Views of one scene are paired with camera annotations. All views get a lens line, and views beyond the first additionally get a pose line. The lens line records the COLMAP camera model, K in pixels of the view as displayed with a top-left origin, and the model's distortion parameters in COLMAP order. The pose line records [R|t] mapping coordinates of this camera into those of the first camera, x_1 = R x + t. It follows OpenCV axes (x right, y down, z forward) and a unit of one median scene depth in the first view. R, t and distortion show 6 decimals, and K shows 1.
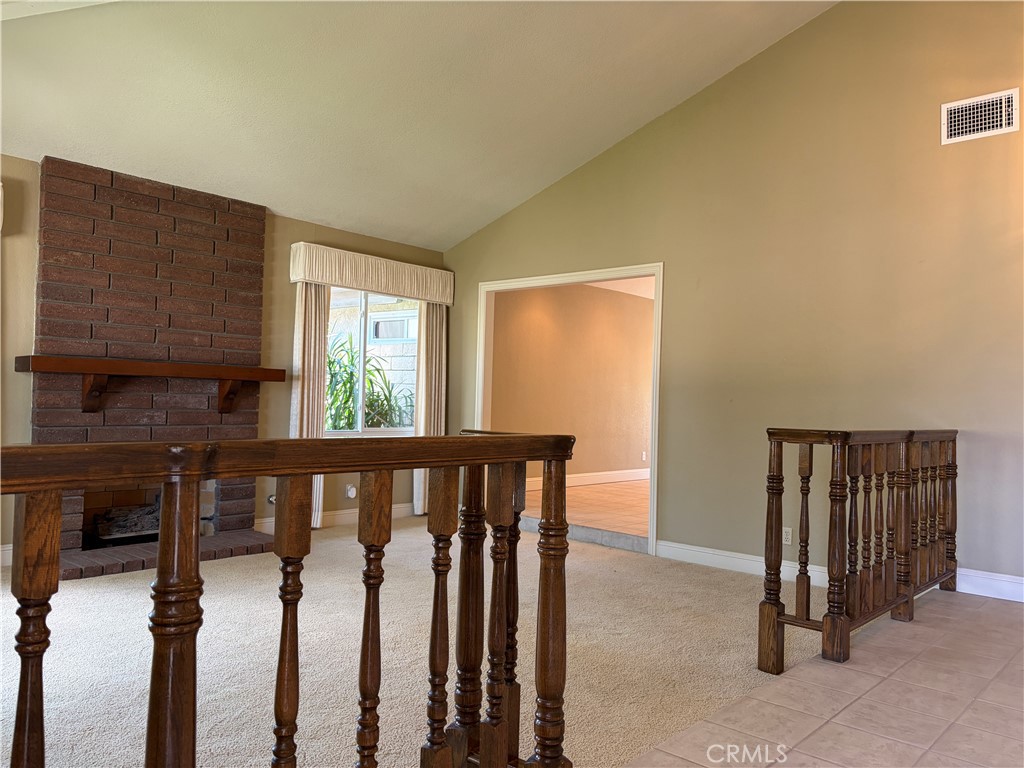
lens RADIAL K [[773.4, 0, 518.4], [0, 773.4, 389.1], [0, 0, 1]] dist [0.062261, -0.072052]
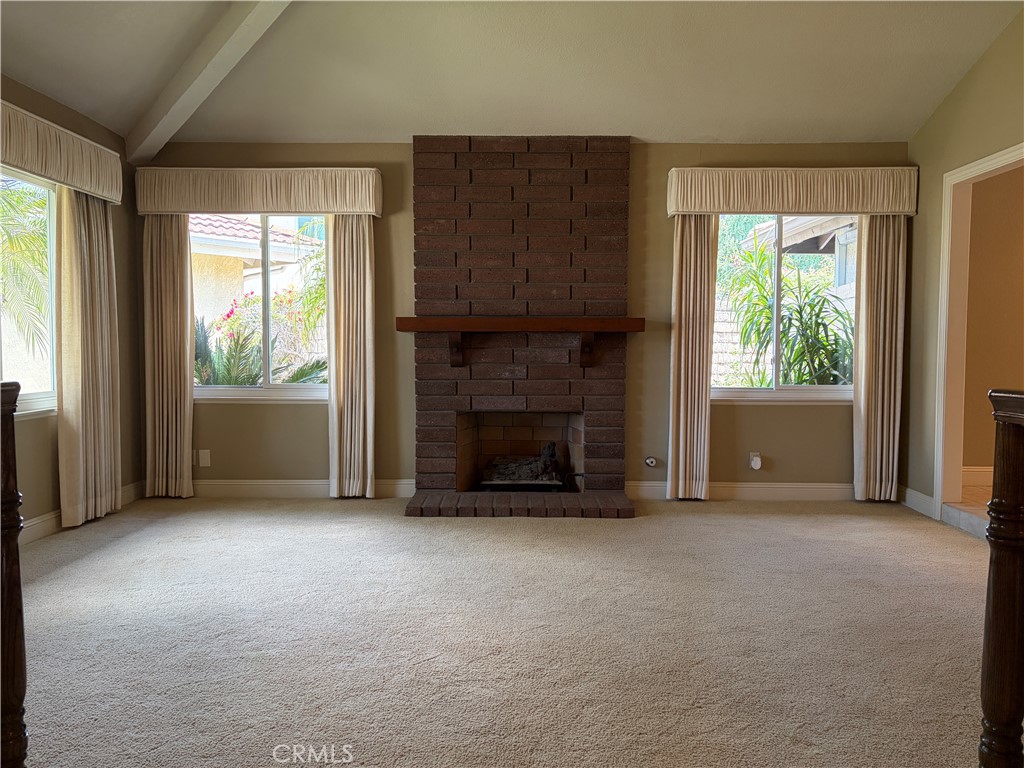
lens RADIAL K [[773.4, 0, 512.3], [0, 773.4, 393.9], [0, 0, 1]] dist [0.062261, -0.072052]
pose [[0.656857, 0.022543, -0.753678, 0.275399], [0.026869, 0.998218, 0.053275, 0.010339], [0.753536, -0.055245, 0.655081, 0.305188]]
